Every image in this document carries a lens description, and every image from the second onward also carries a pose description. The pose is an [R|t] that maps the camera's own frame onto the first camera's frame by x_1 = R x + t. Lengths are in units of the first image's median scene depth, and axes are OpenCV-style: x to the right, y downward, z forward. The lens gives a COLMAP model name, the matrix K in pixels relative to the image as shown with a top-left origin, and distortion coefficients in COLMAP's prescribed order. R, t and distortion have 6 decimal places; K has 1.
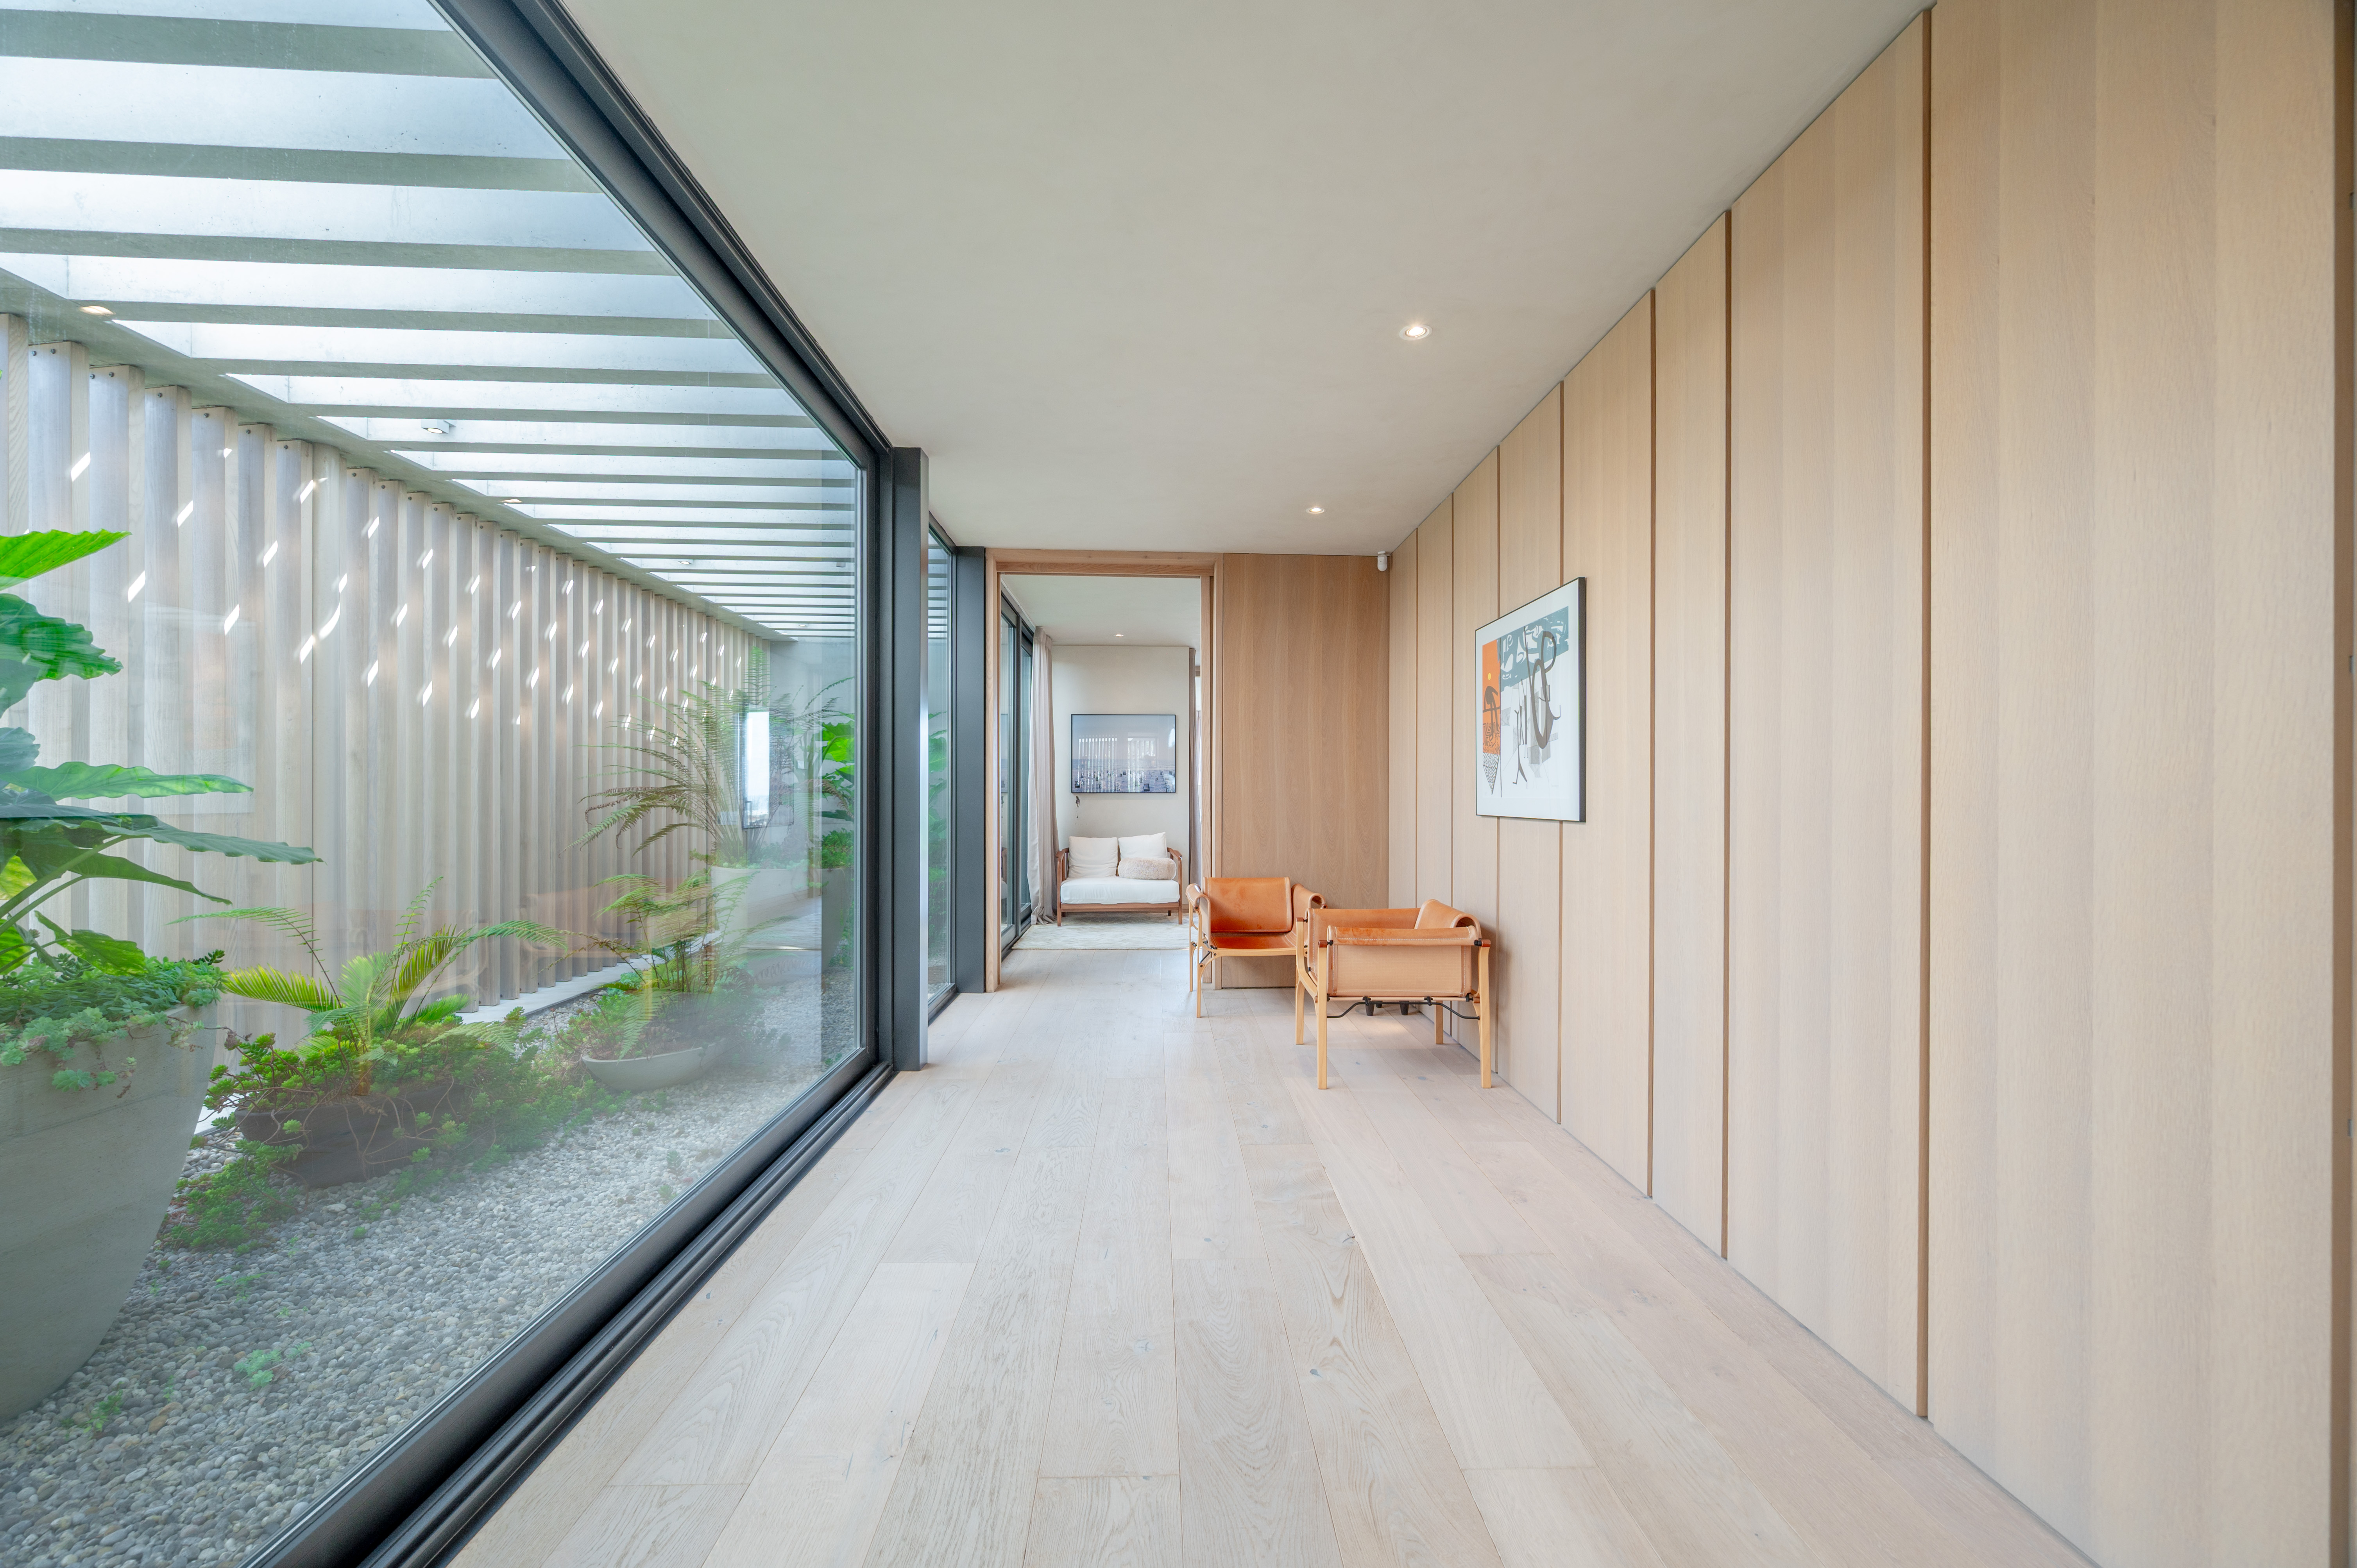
lens RADIAL K [[948.1, 0, 1172.3], [0, 948.1, 800.1], [0, 0, 1]] dist [0.000016, -0.000091]
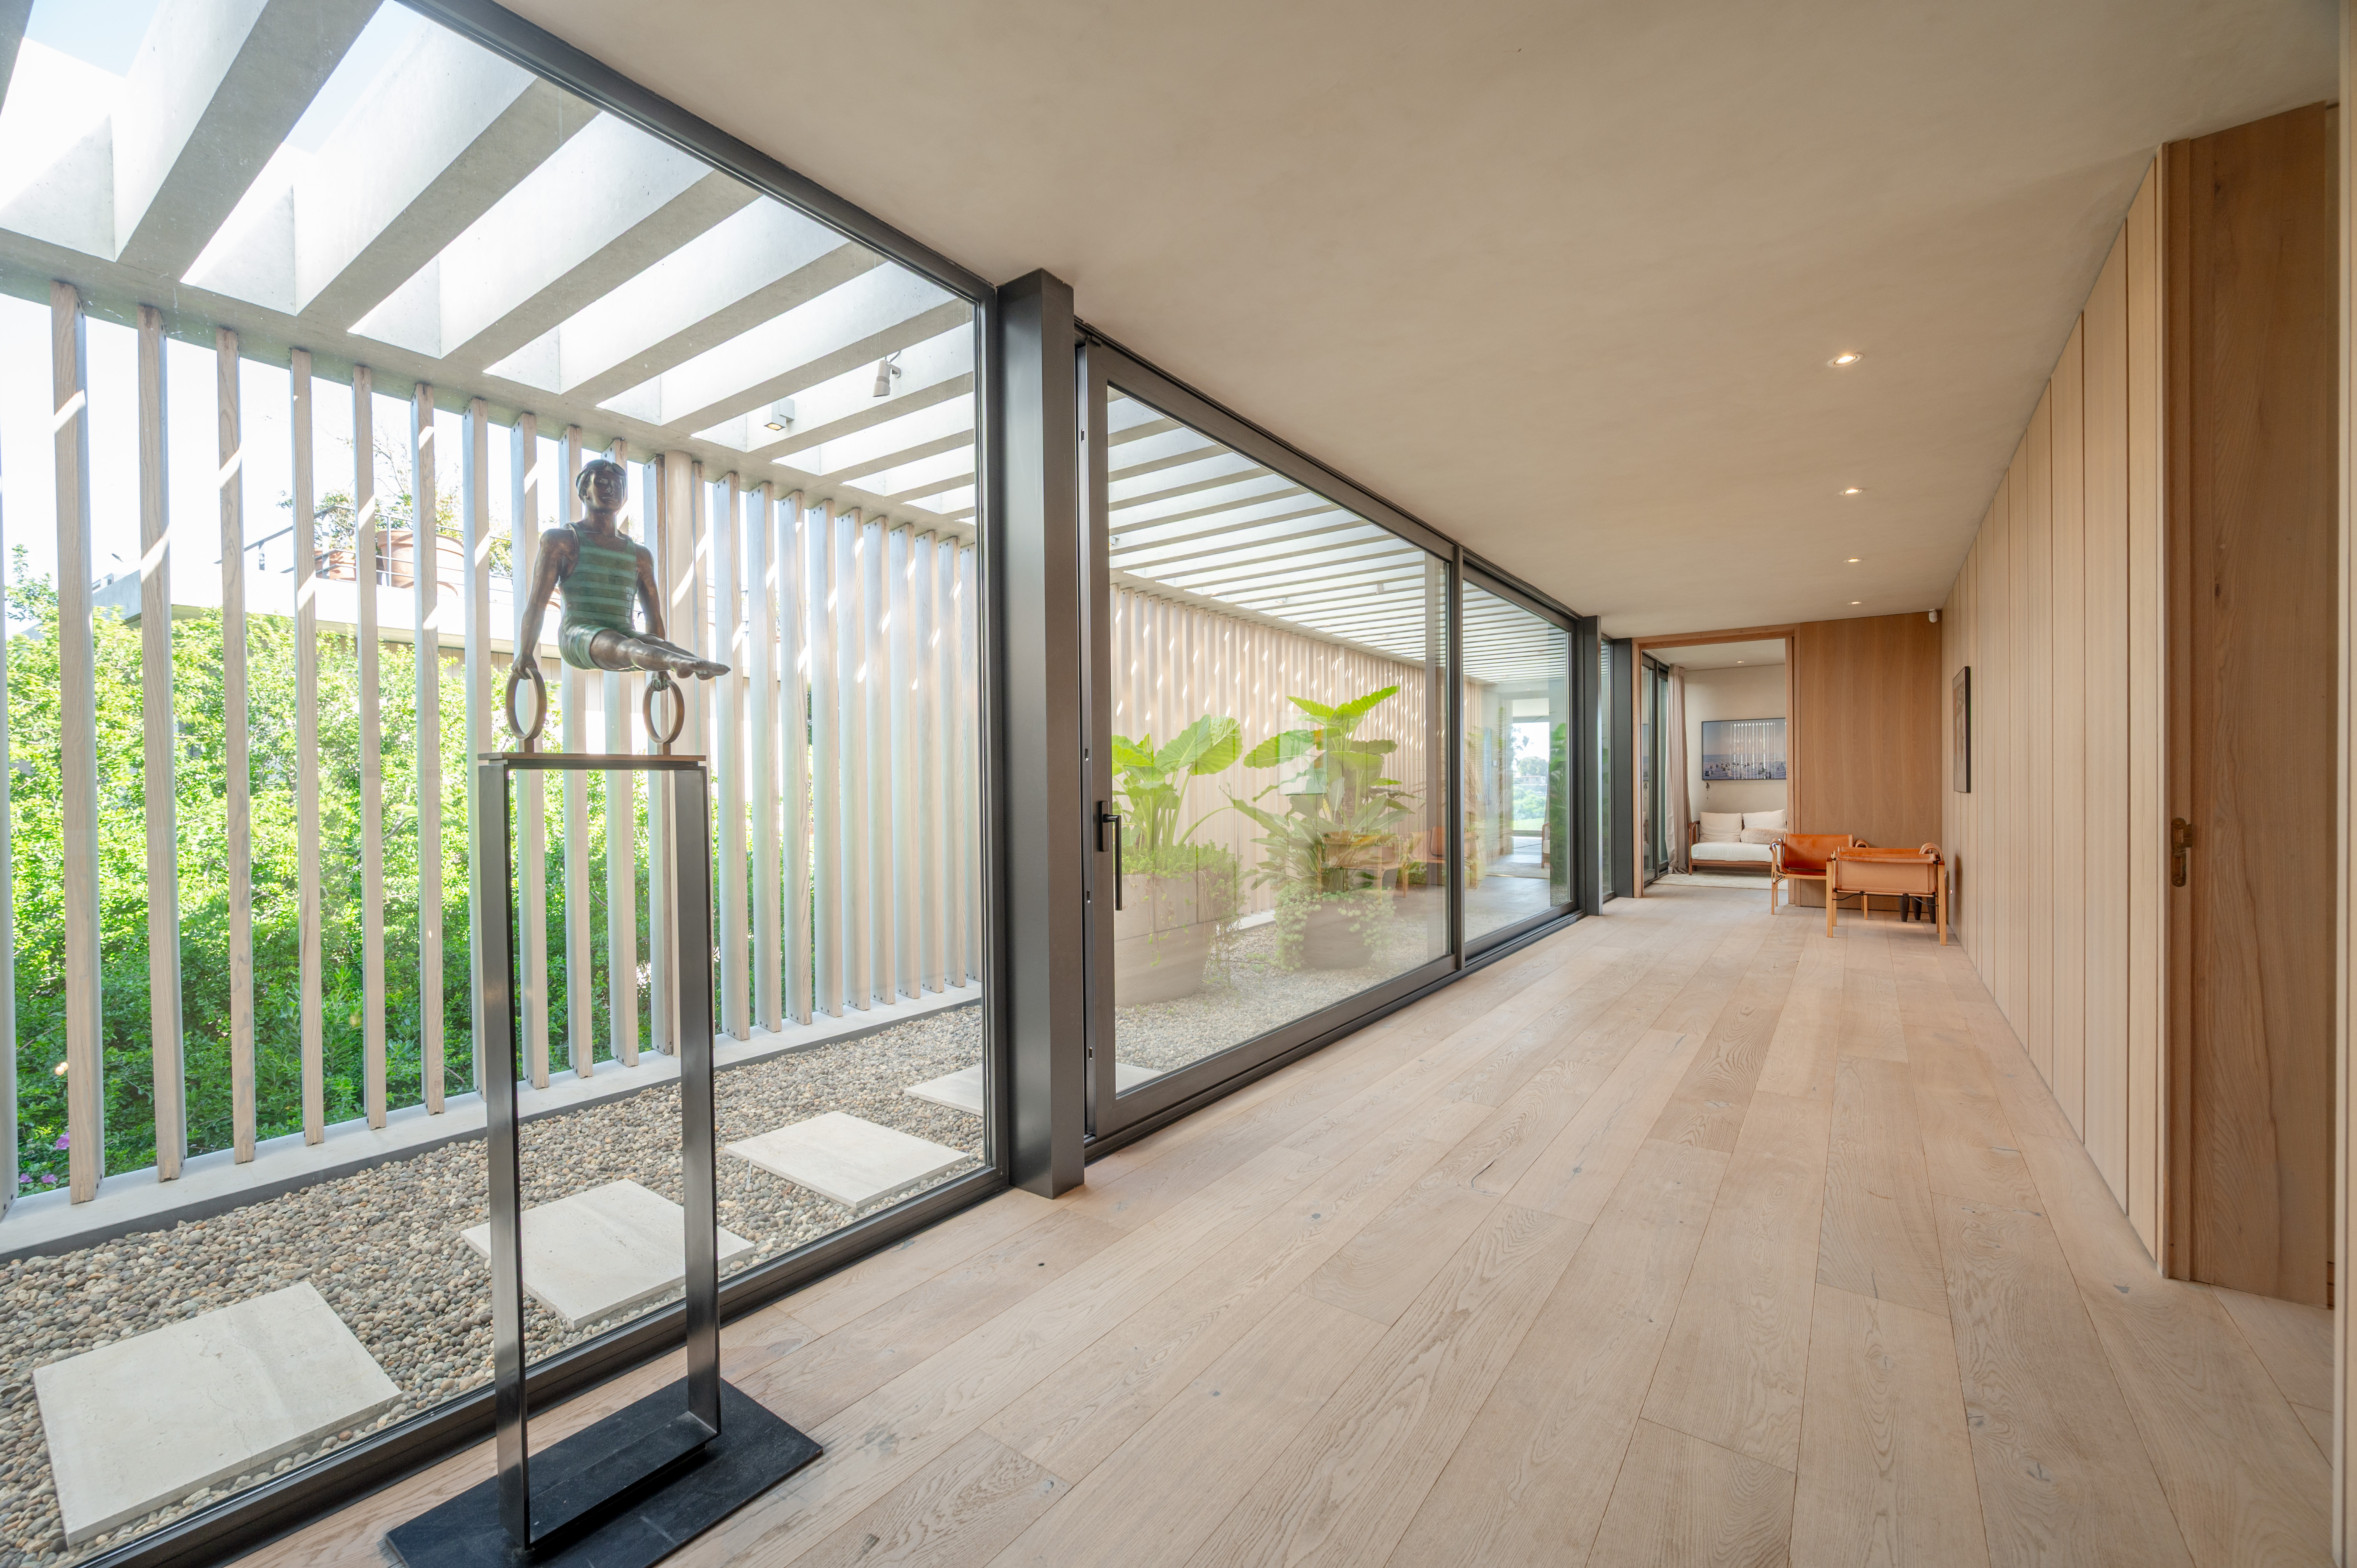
lens RADIAL K [[948.1, 0, 1172.3], [0, 948.1, 800.2], [0, 0, 1]] dist [0.000016, -0.000091]
pose [[0.798843, -0.002973, -0.601532, 0.122364], [0.010890, 0.999895, 0.009521, 0.000532], [0.601440, -0.014157, 0.798792, -0.629196]]
